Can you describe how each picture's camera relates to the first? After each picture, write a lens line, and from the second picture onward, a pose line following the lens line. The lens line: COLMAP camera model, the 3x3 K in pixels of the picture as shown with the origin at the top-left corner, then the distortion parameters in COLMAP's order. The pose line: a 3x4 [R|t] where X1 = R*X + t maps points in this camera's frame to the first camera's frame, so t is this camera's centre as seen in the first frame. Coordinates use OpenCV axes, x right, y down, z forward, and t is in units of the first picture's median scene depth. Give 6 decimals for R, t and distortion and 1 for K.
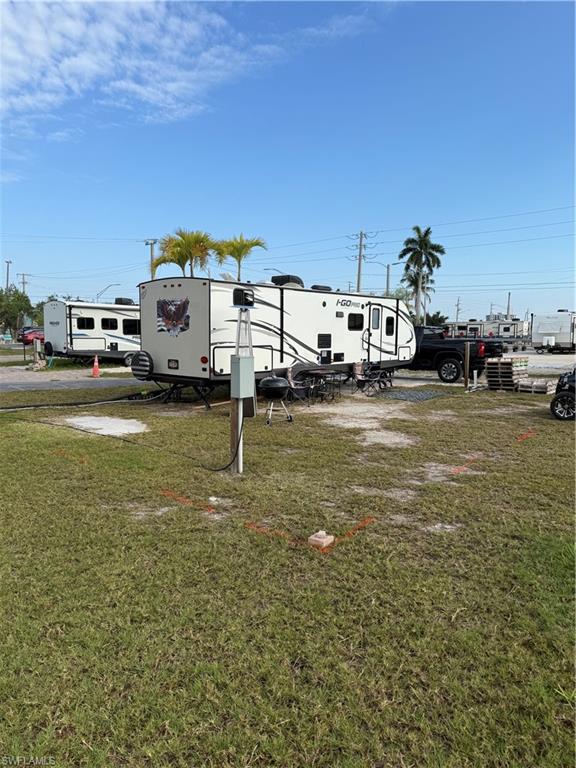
lens RADIAL K [[567.3, 0, 288.0], [0, 567.3, 384.0], [0, 0, 1]] dist [0.109865, -0.086595]
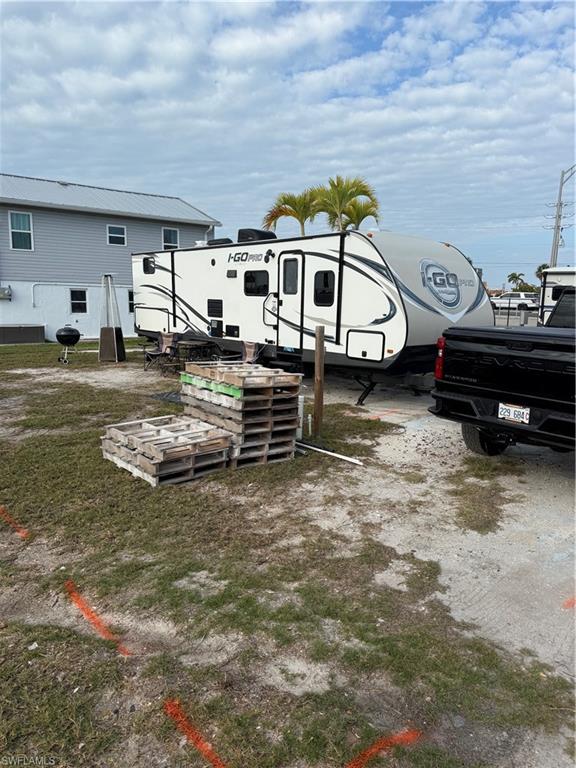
lens RADIAL K [[567.3, 0, 288.0], [0, 567.3, 384.0], [0, 0, 1]] dist [0.109865, -0.086595]
pose [[-0.199270, 0.139332, -0.969989, 0.821343], [-0.110152, 0.980382, 0.163454, -0.110043], [0.973734, 0.139418, -0.180013, 1.220560]]
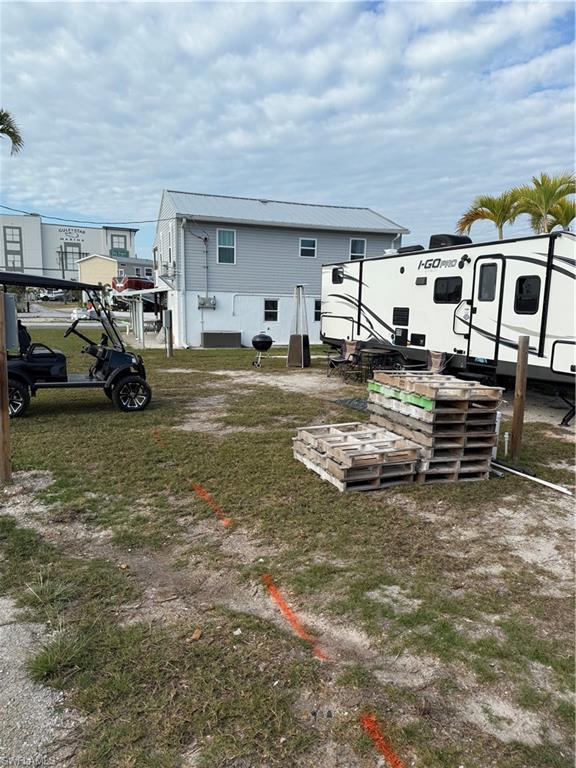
lens RADIAL K [[567.3, 0, 288.0], [0, 567.3, 384.0], [0, 0, 1]] dist [0.109865, -0.086595]
pose [[-0.483266, 0.108127, -0.868770, 0.821404], [-0.107755, 0.977452, 0.181594, -0.107590], [0.868817, 0.181372, -0.460719, 1.206664]]
